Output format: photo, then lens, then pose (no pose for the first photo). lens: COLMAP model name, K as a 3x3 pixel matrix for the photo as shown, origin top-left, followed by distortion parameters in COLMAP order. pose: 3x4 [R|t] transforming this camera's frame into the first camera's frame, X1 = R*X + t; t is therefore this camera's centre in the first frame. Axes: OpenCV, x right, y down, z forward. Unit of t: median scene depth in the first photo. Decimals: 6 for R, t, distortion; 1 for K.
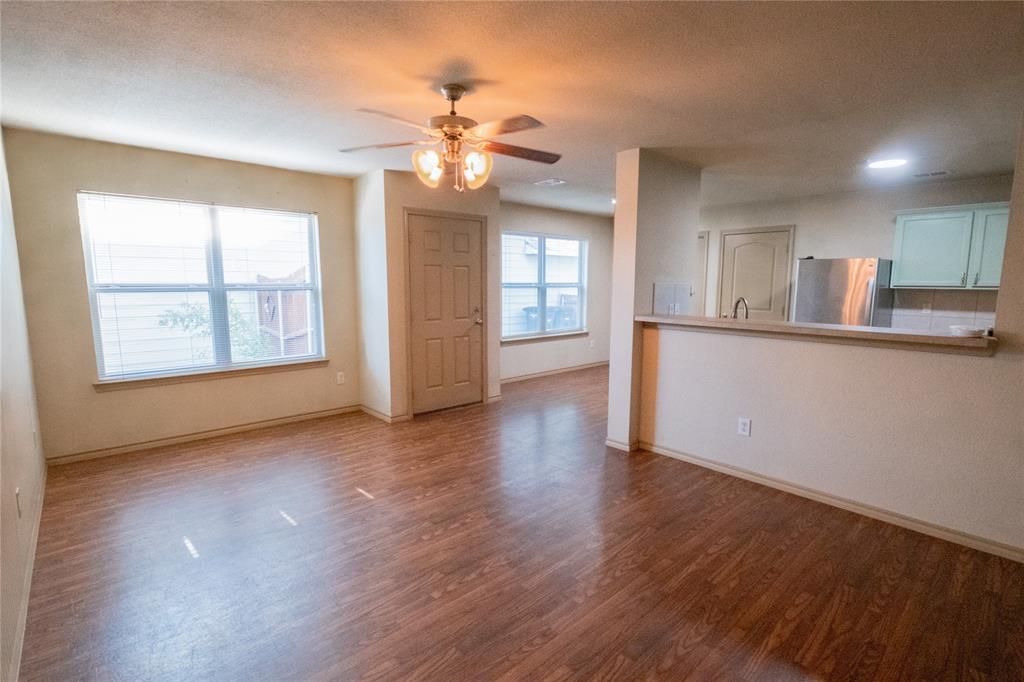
lens RADIAL K [[489.6, 0, 512.0], [0, 489.6, 341.0], [0, 0, 1]] dist [-0.002726, 0.000359]
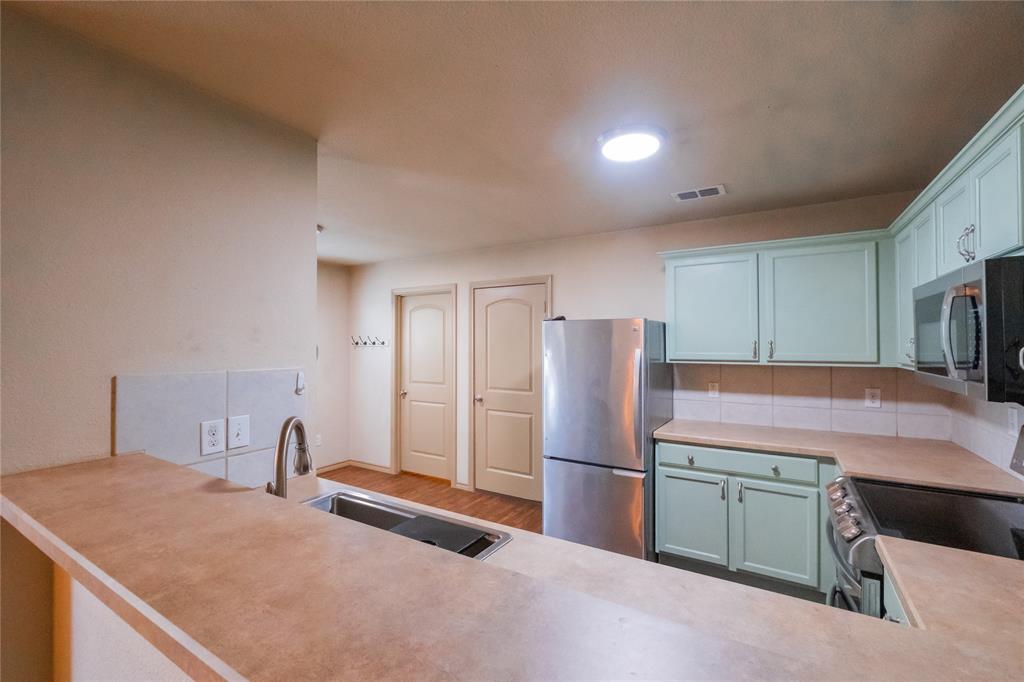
lens RADIAL K [[443.8, 0, 515.3], [0, 443.8, 339.2], [0, 0, 1]] dist [-0.002644, -0.000575]
pose [[0.959794, -0.005182, 0.280657, 0.383775], [0.041537, 0.991445, -0.123742, -0.070373], [-0.277615, 0.130425, 0.951798, 0.447821]]
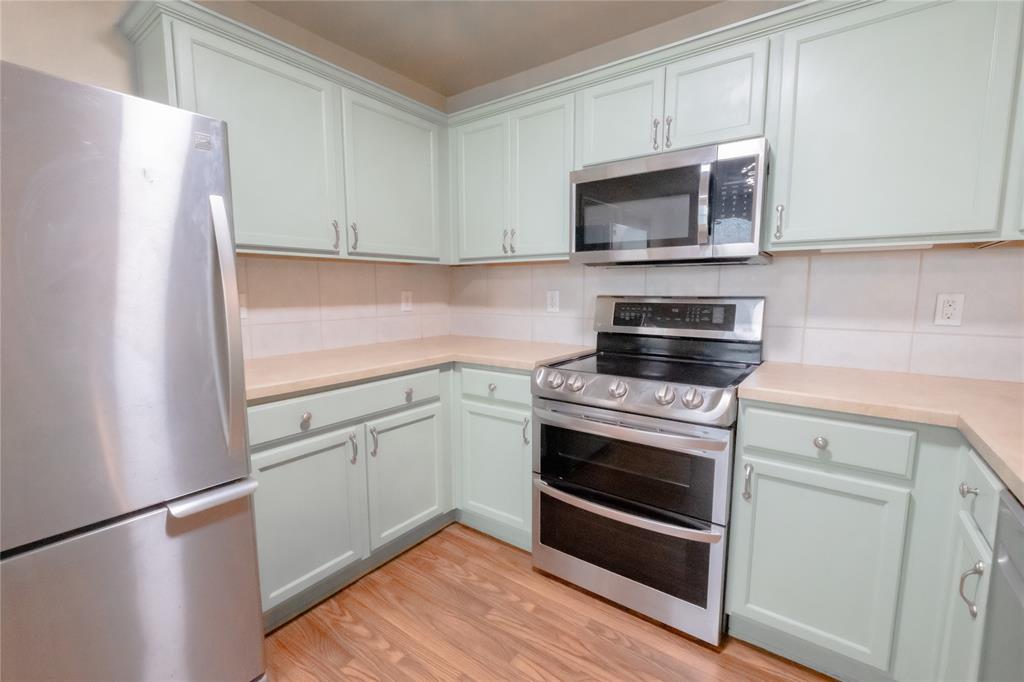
lens RADIAL K [[443.8, 0, 515.3], [0, 443.8, 339.2], [0, 0, 1]] dist [-0.002644, -0.000575]
pose [[-0.208790, -0.114962, 0.971180, 0.423890], [0.121137, 0.982379, 0.142330, -0.062763], [-0.970429, 0.147363, -0.191185, 0.819584]]
